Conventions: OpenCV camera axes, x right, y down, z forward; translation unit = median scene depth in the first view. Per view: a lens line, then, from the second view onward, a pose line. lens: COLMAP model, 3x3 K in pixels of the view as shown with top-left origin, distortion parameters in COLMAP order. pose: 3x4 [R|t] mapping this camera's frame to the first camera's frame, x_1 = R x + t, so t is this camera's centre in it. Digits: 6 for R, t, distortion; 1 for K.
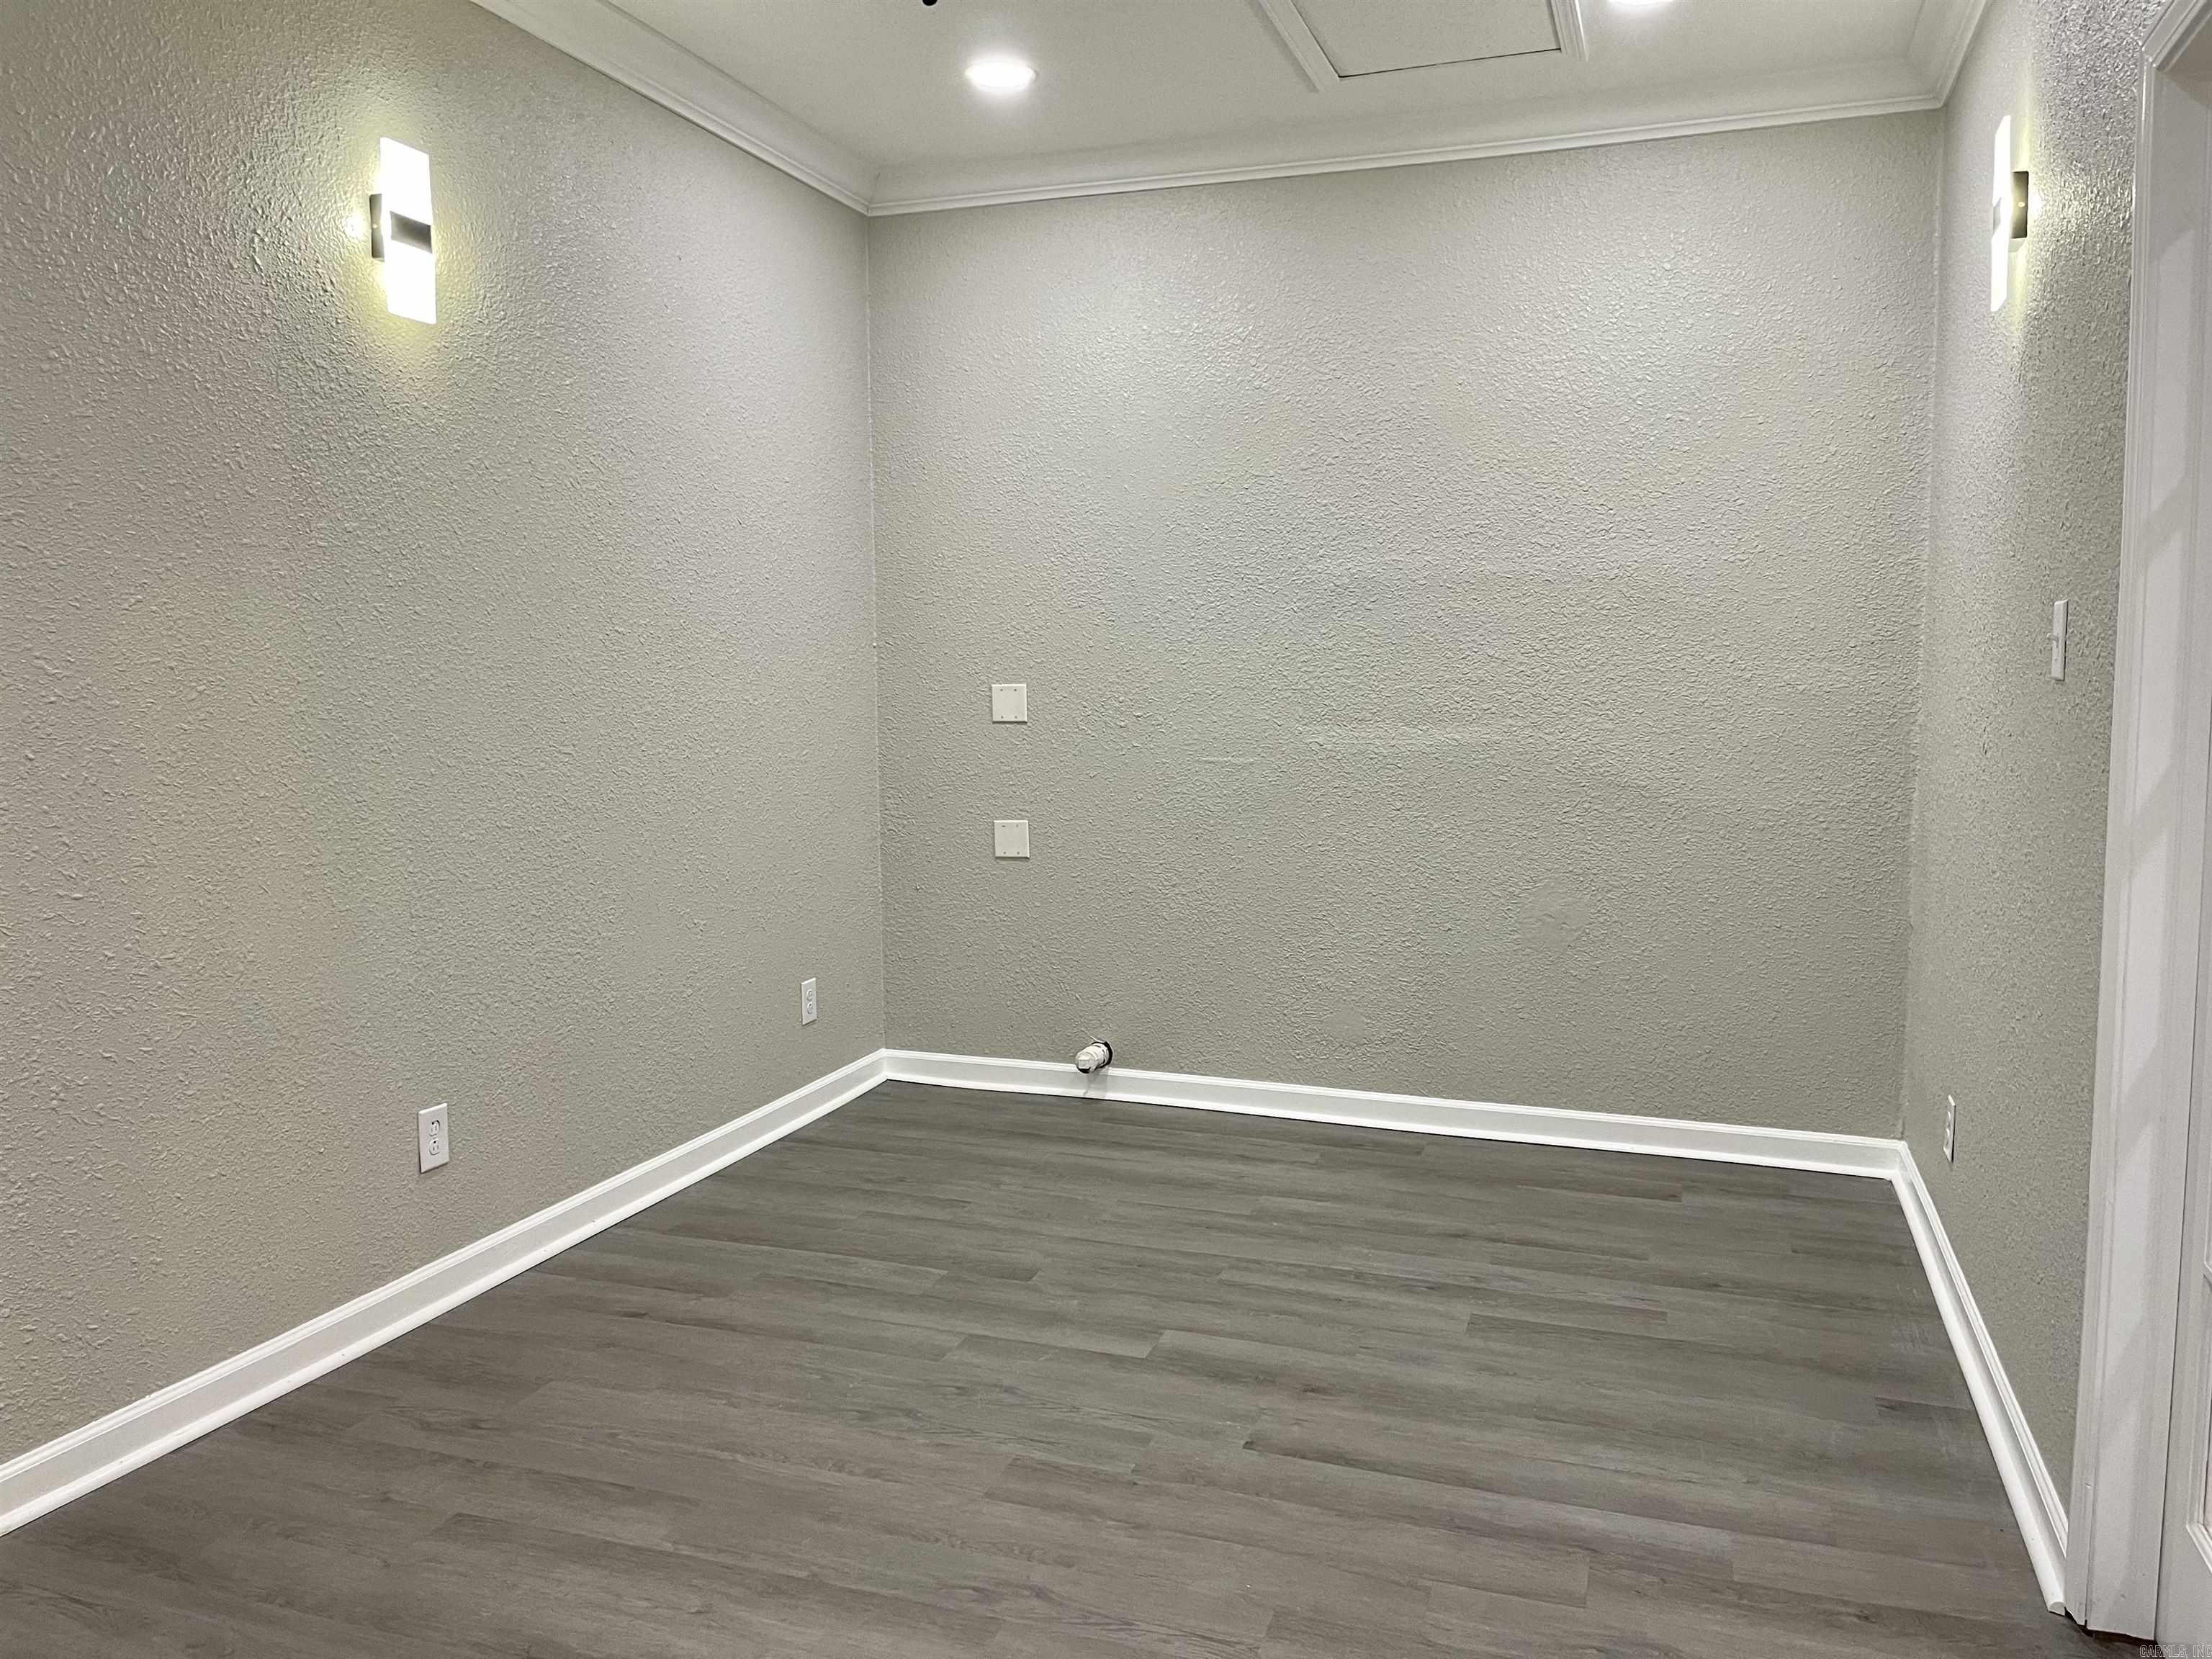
lens RADIAL K [[1664.2, 0, 1098.8], [0, 1664.2, 825.9], [0, 0, 1]] dist [0.077115, -0.097901]
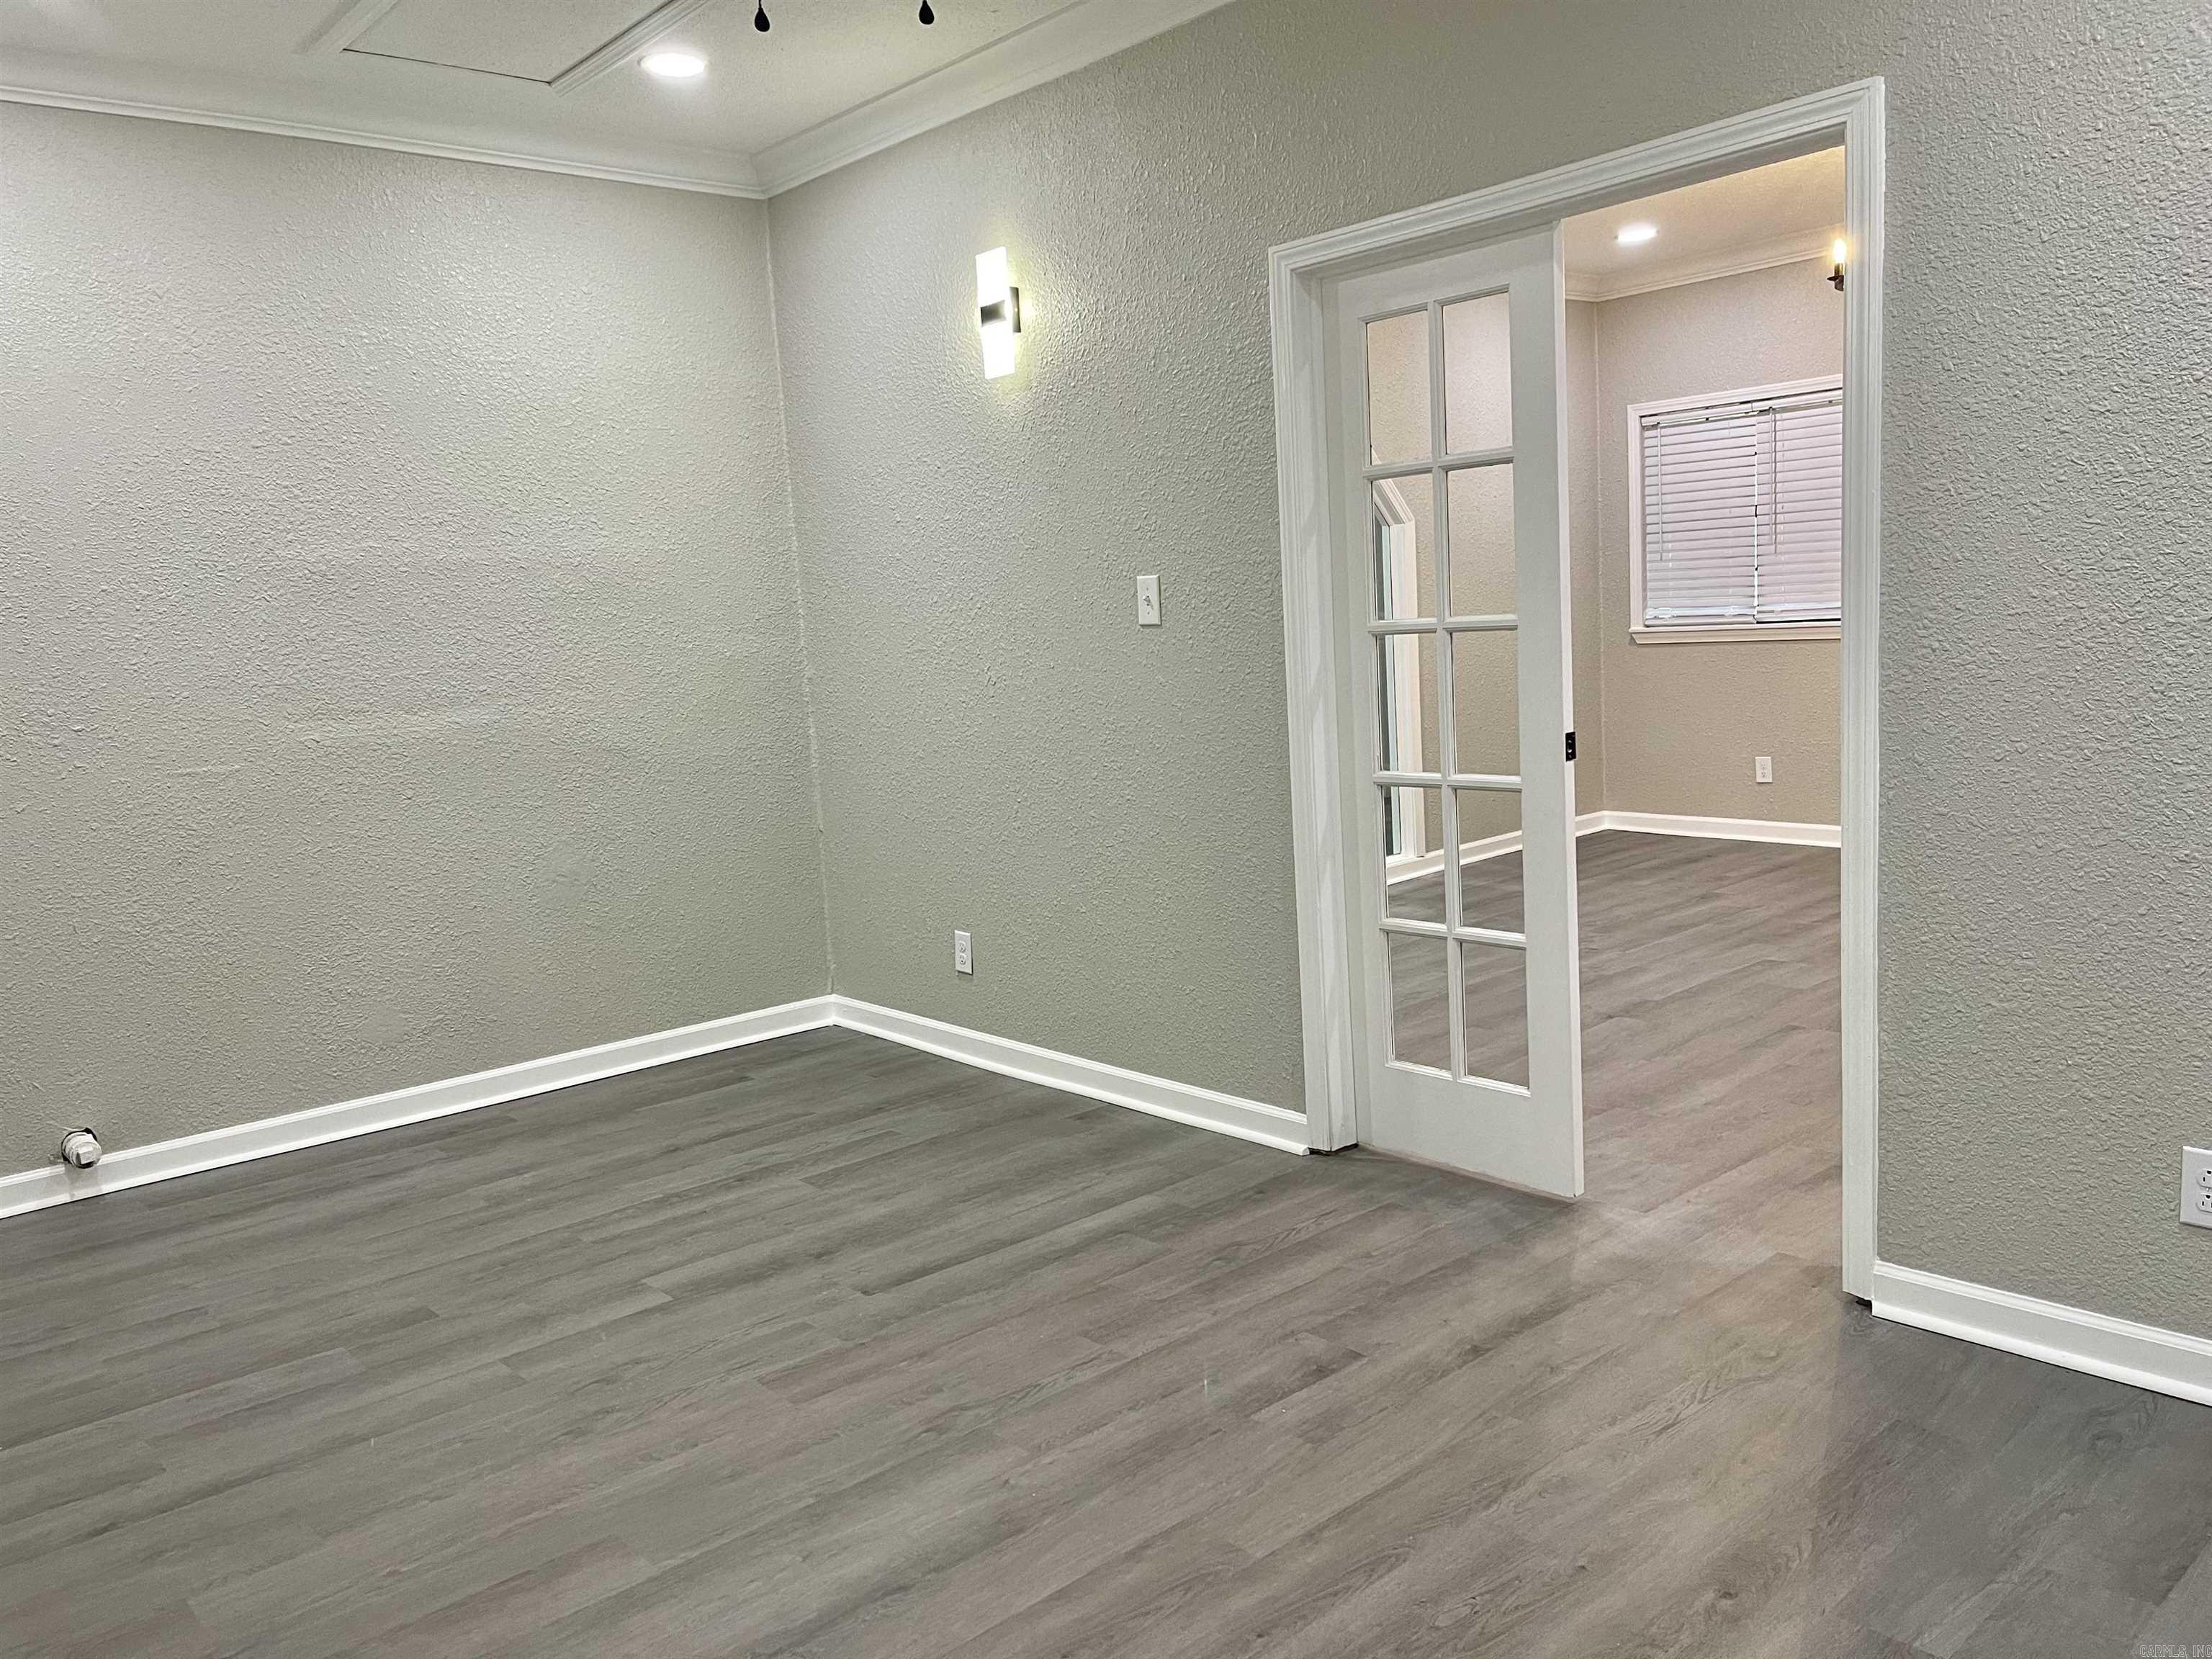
lens RADIAL K [[1664.2, 0, 1085.7], [0, 1664.2, 845.2], [0, 0, 1]] dist [0.077115, -0.097901]
pose [[0.494412, -0.147945, 0.856545, -0.613218], [0.138178, 0.986256, 0.090590, -0.021903], [-0.858175, 0.073567, 0.508059, 0.187587]]
